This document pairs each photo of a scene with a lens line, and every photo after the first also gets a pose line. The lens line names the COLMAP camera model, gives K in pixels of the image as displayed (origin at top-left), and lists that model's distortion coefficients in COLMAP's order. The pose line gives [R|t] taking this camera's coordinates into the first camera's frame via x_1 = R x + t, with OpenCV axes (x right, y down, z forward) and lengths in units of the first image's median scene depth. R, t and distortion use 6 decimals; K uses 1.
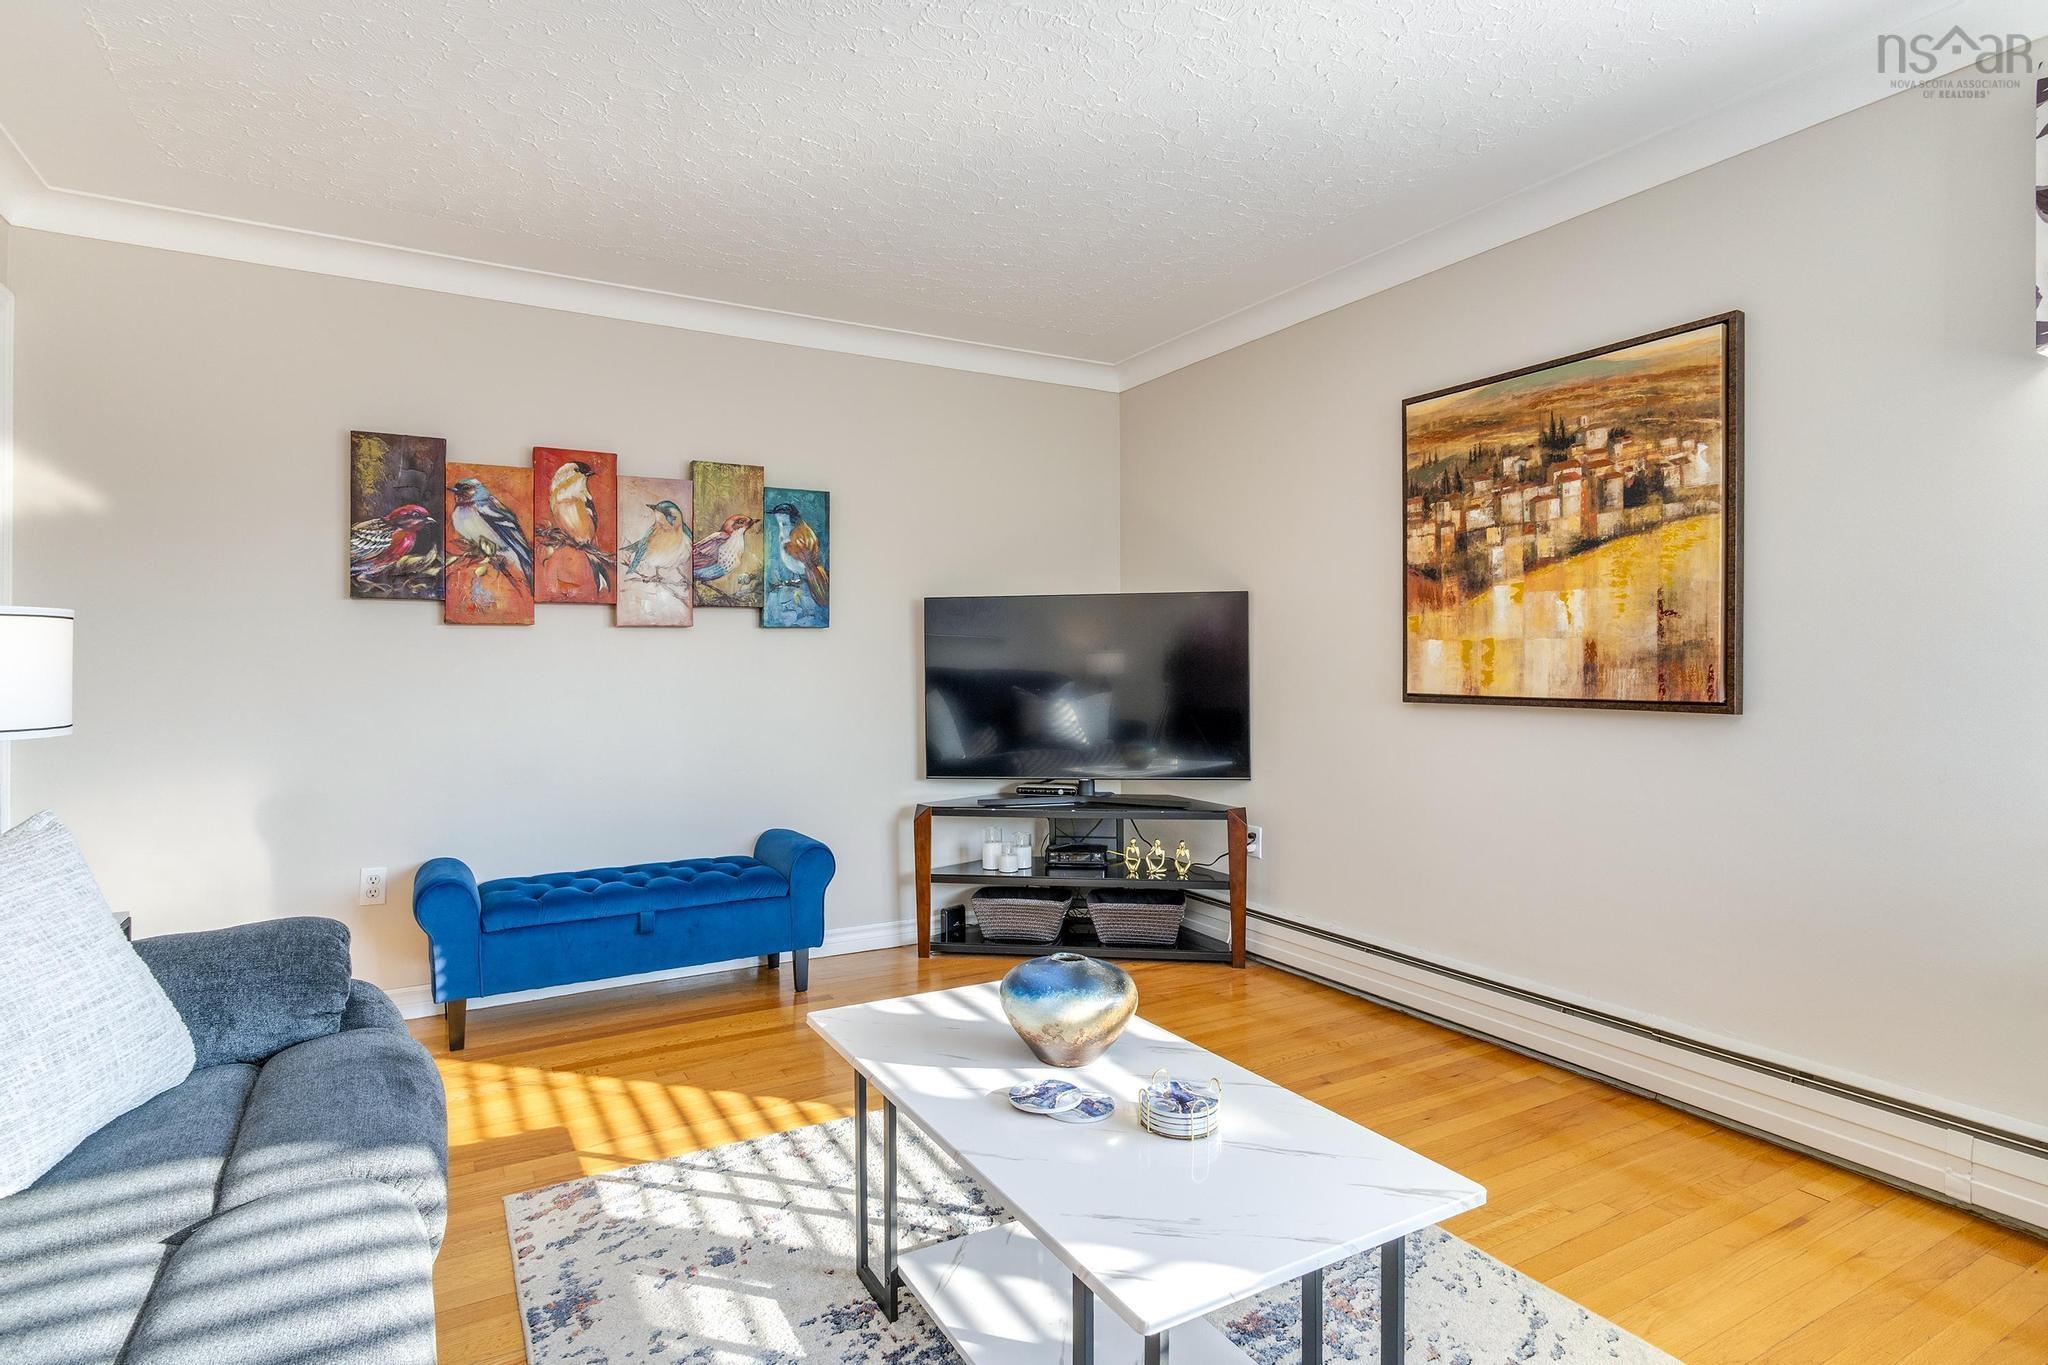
lens RADIAL K [[1021.3, 0, 1016.4], [0, 1021.3, 685.4], [0, 0, 1]] dist [-0.003617, 0.001209]
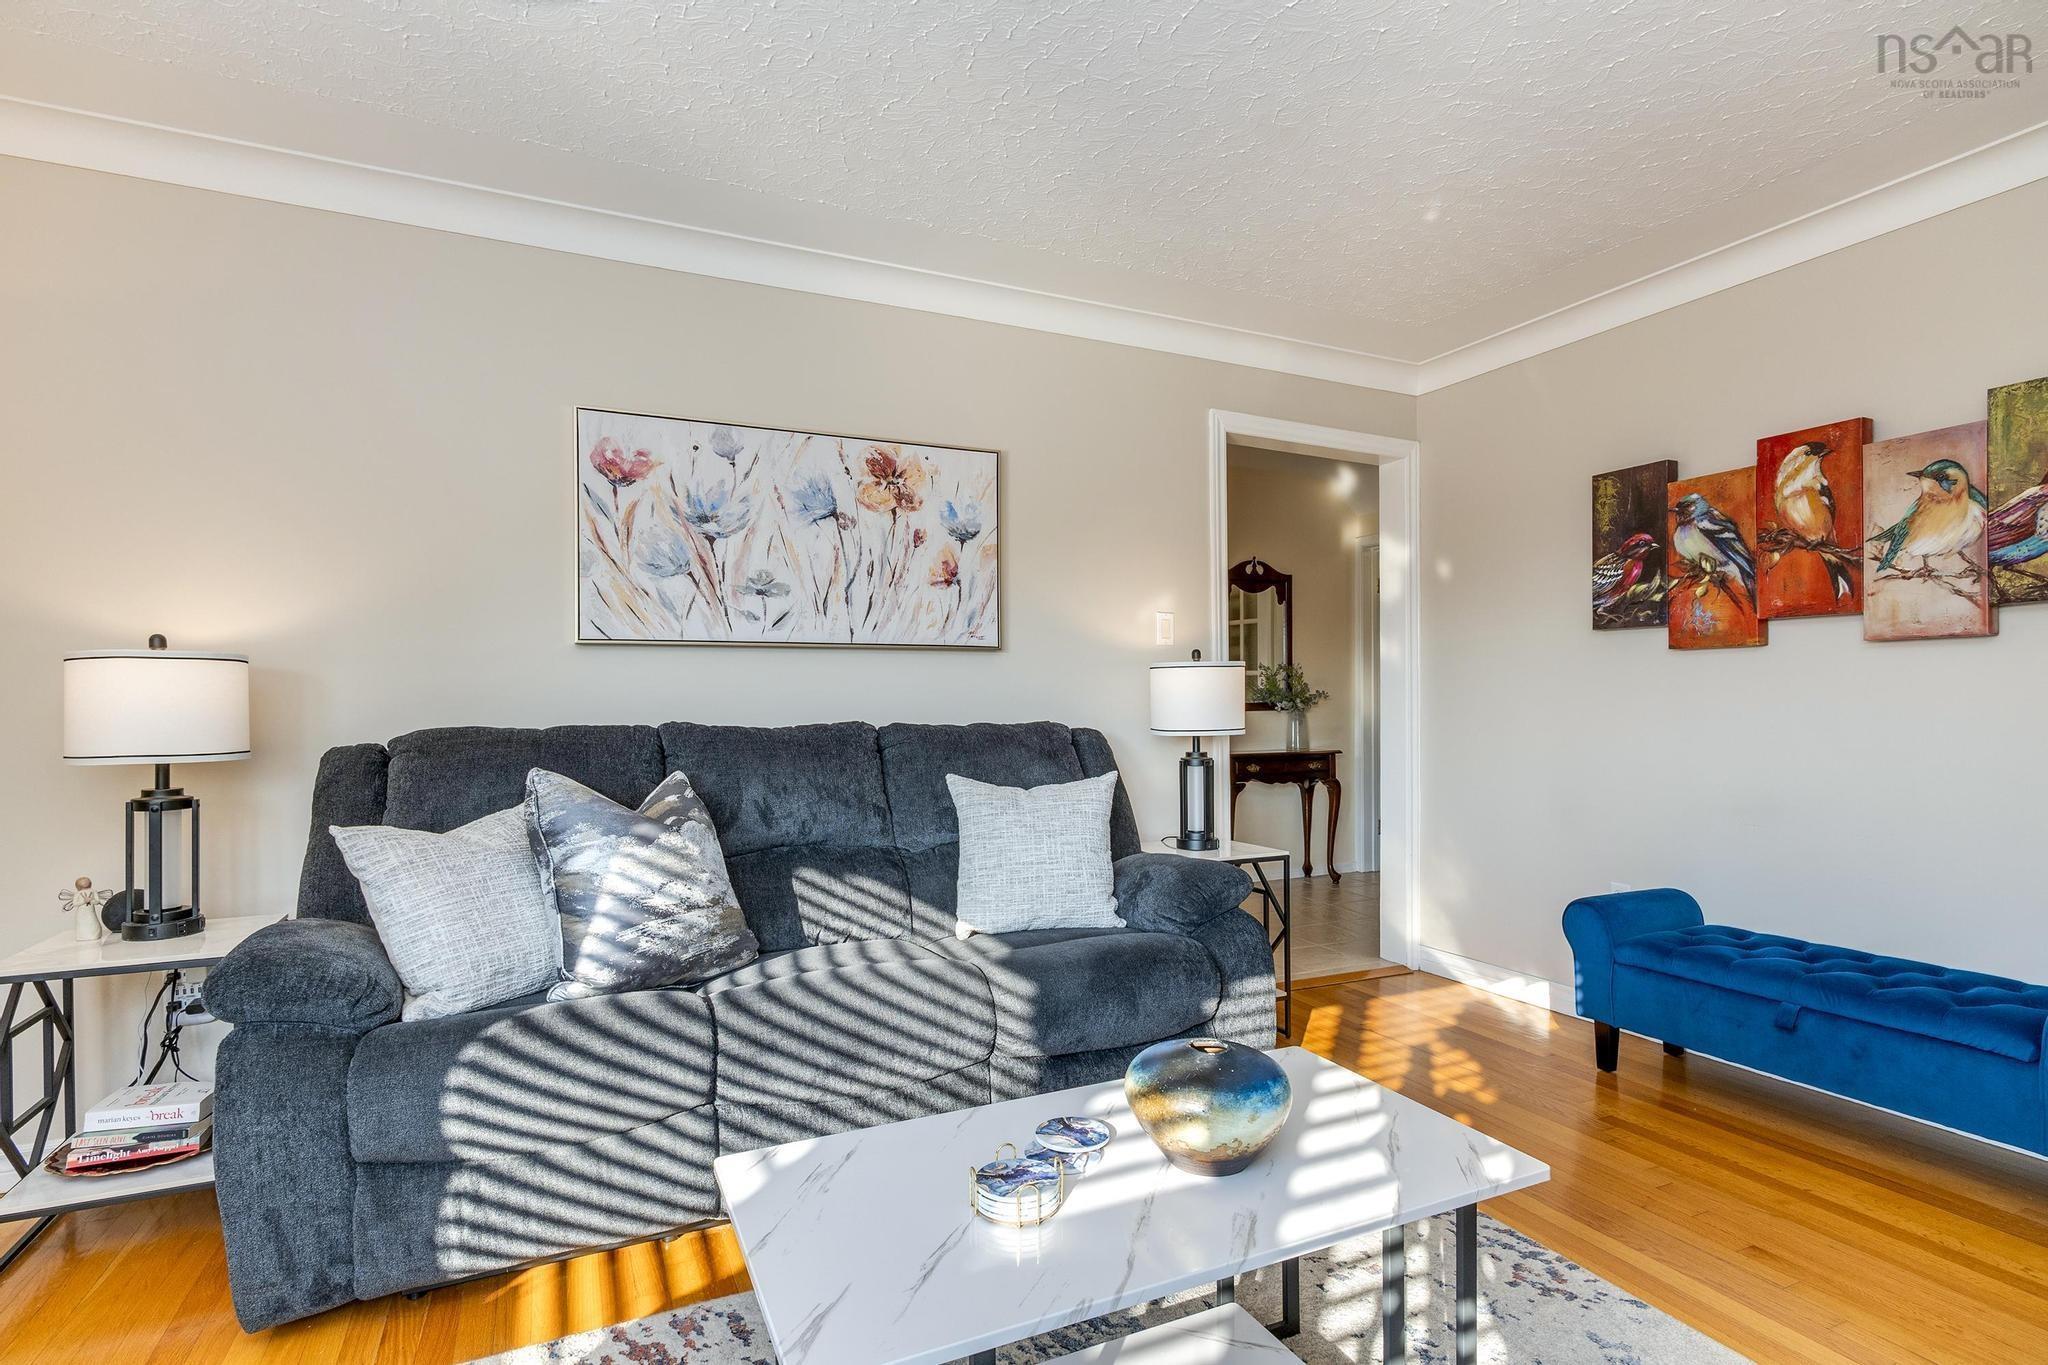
lens RADIAL K [[1016.4, 0, 1027.0], [0, 1016.4, 713.1], [0, 0, 1]] dist [-0.000399, 0.000335]
pose [[-0.087161, 0.023150, -0.995925, 0.446948], [-0.014661, 0.999592, 0.024518, -0.013902], [0.996086, 0.016738, -0.086786, 0.458685]]
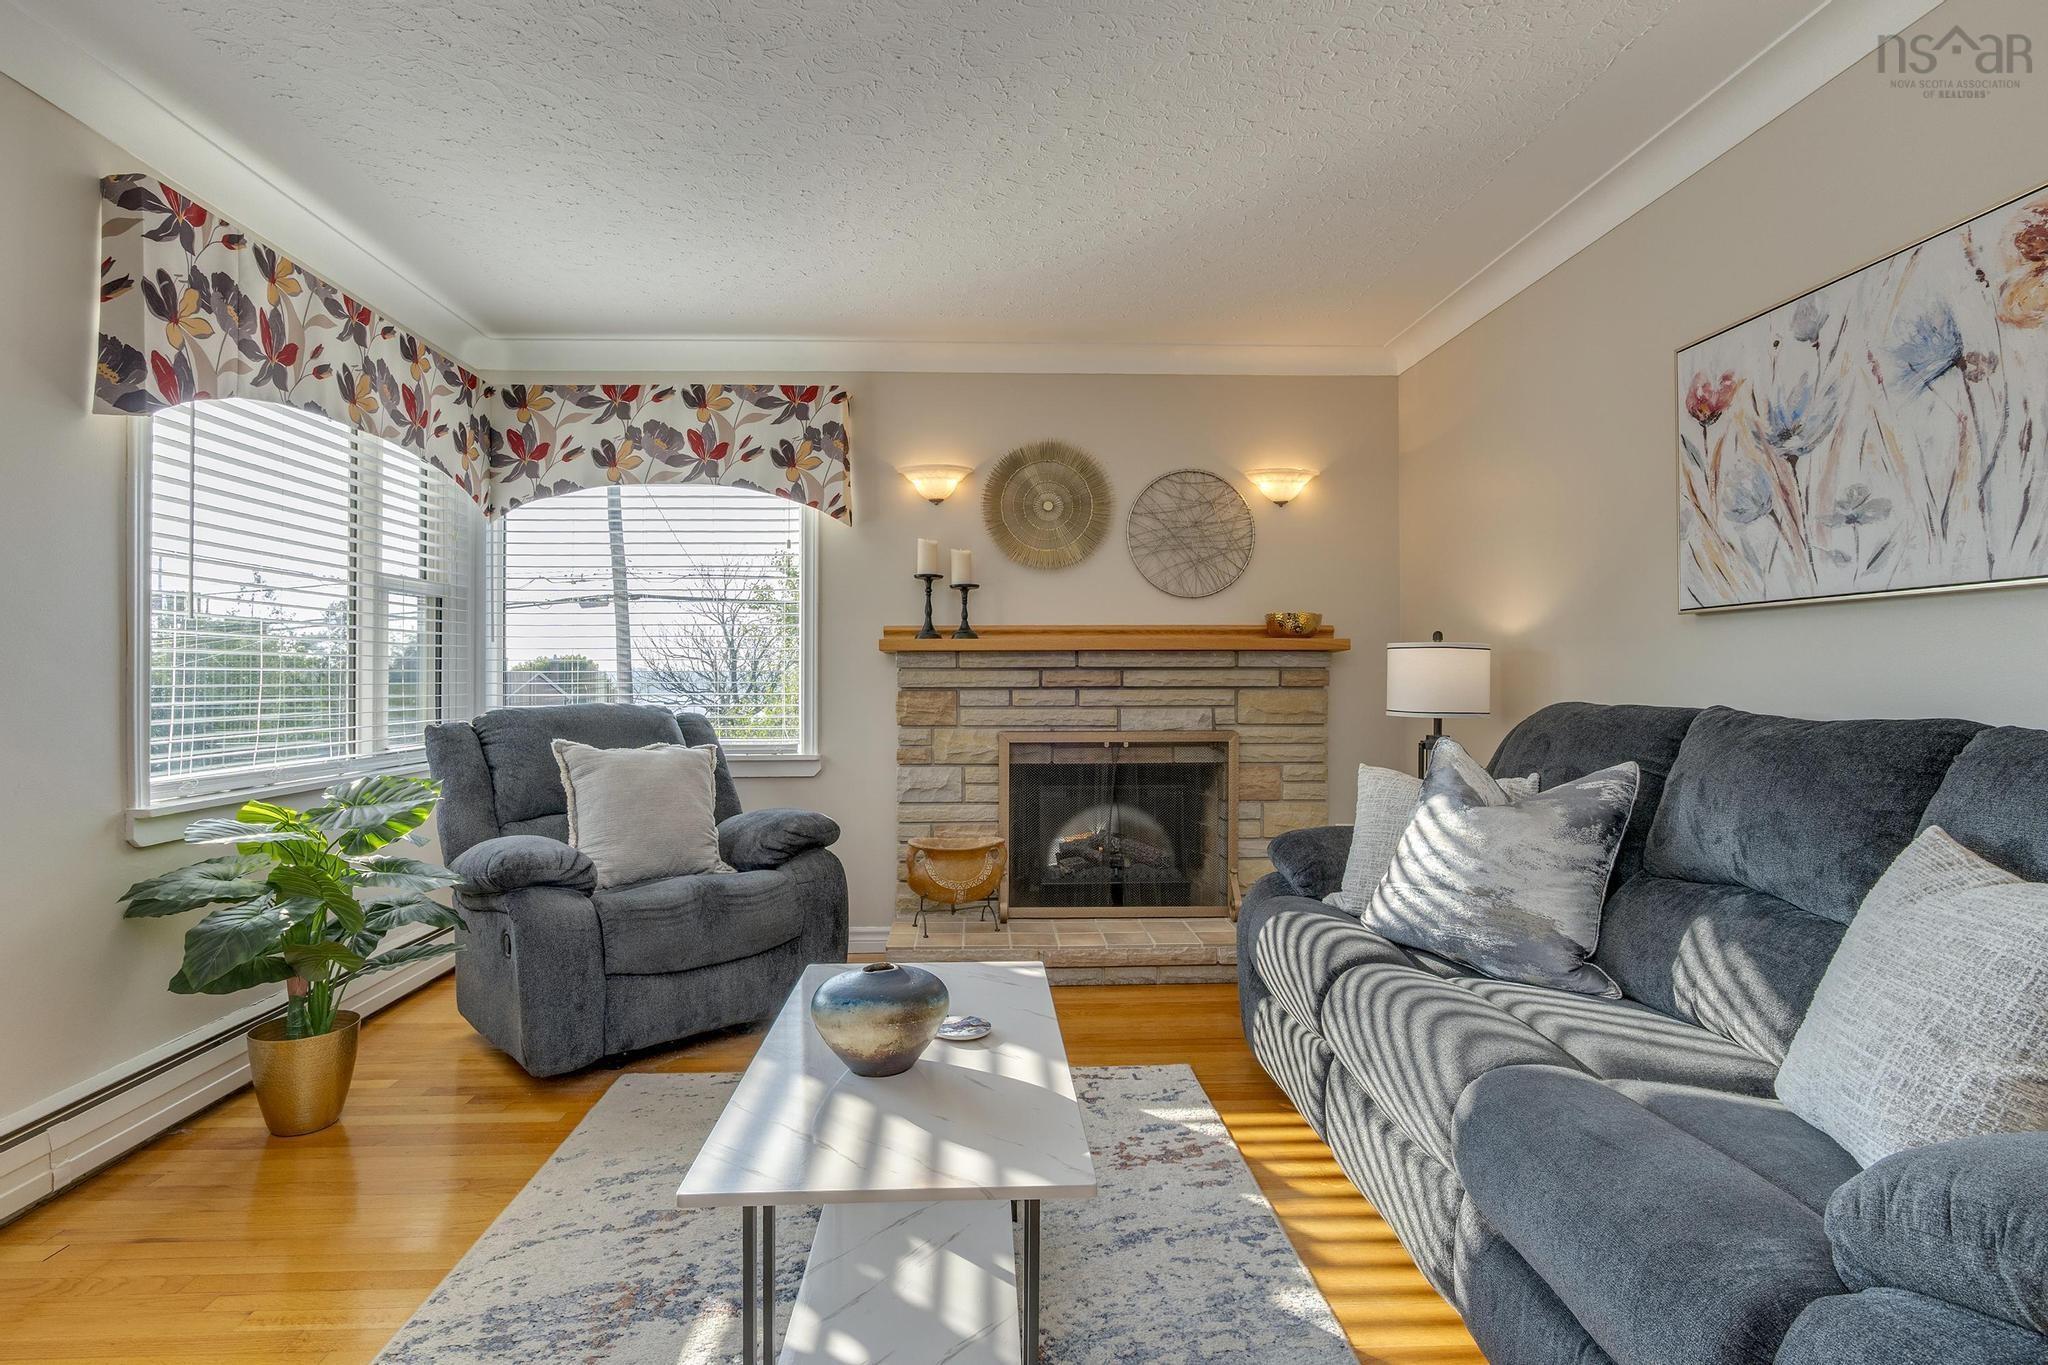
lens RADIAL K [[1021.3, 0, 1016.4], [0, 1021.3, 685.4], [0, 0, 1]] dist [-0.003617, 0.001209]
pose [[-0.886973, -0.002313, 0.461815, -0.267468], [0.010775, 0.999612, 0.025703, -0.017771], [-0.461695, 0.027774, -0.886604, 0.908762]]
